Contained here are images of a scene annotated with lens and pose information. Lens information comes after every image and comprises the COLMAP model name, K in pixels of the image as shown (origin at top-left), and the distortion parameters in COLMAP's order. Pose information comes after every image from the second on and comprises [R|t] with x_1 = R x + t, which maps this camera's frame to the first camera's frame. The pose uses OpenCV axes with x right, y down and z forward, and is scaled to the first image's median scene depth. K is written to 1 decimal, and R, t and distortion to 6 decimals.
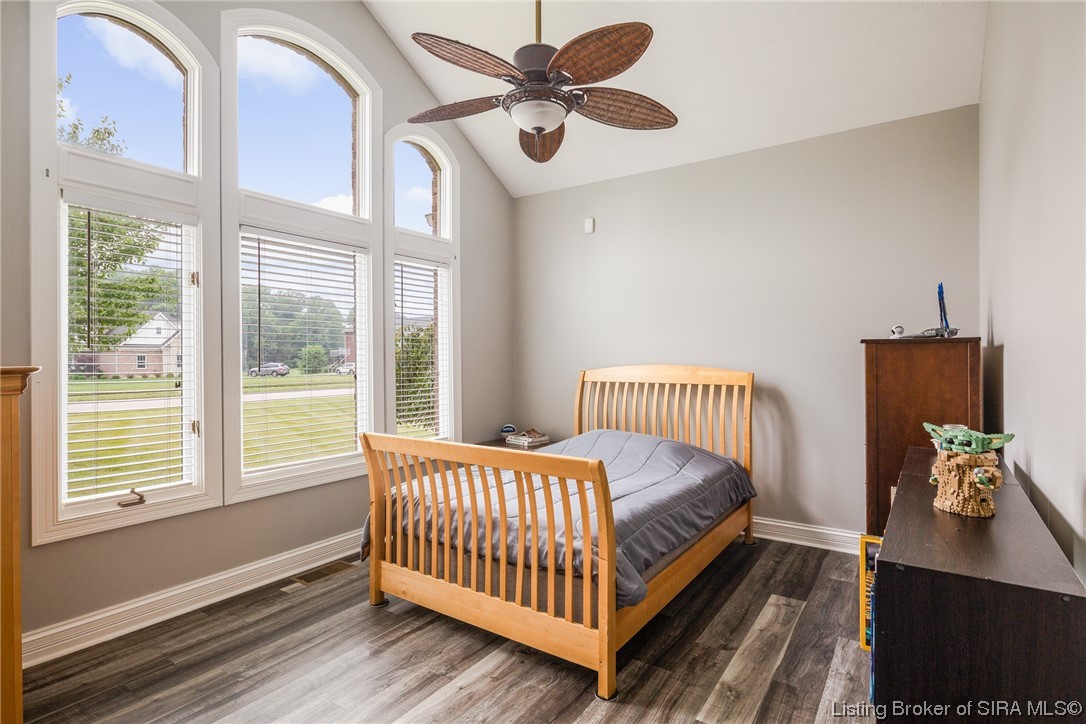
lens RADIAL K [[542.8, 0, 529.3], [0, 542.8, 356.8], [0, 0, 1]] dist [-0.000431, -0.000948]
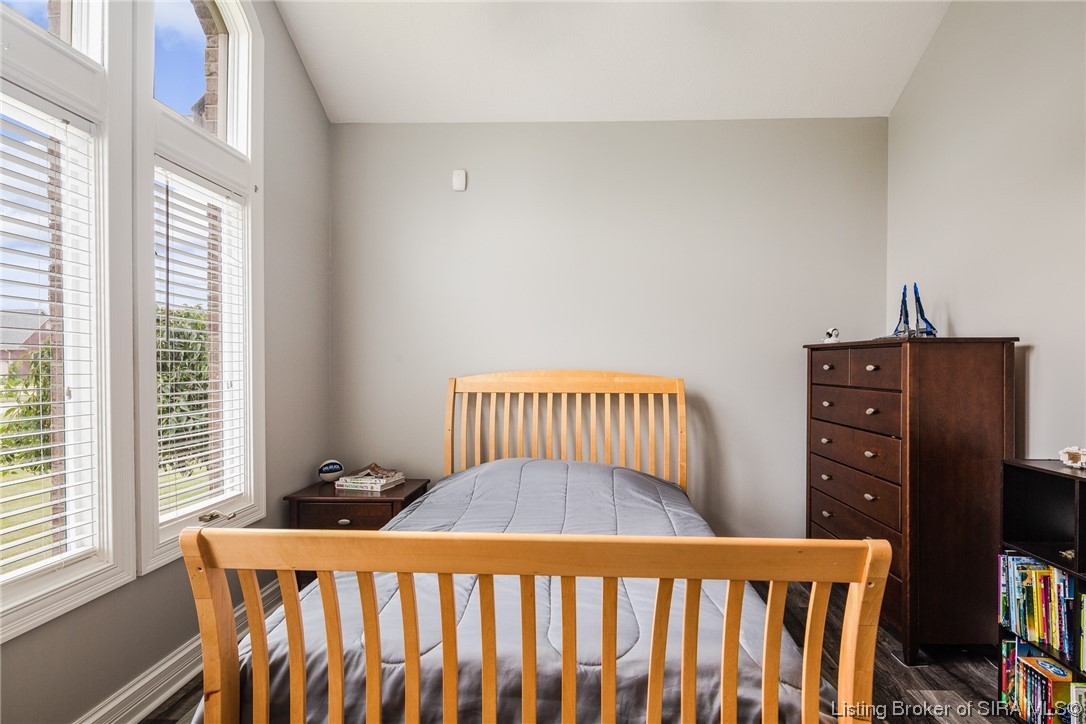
lens RADIAL K [[530.3, 0, 538.2], [0, 530.3, 366.9], [0, 0, 1]] dist [0.002507, -0.002852]
pose [[0.839199, 0.005976, 0.543791, -0.192473], [-0.006713, 0.999977, -0.000629, 0.010697], [-0.543783, -0.003123, 0.839220, 0.344750]]
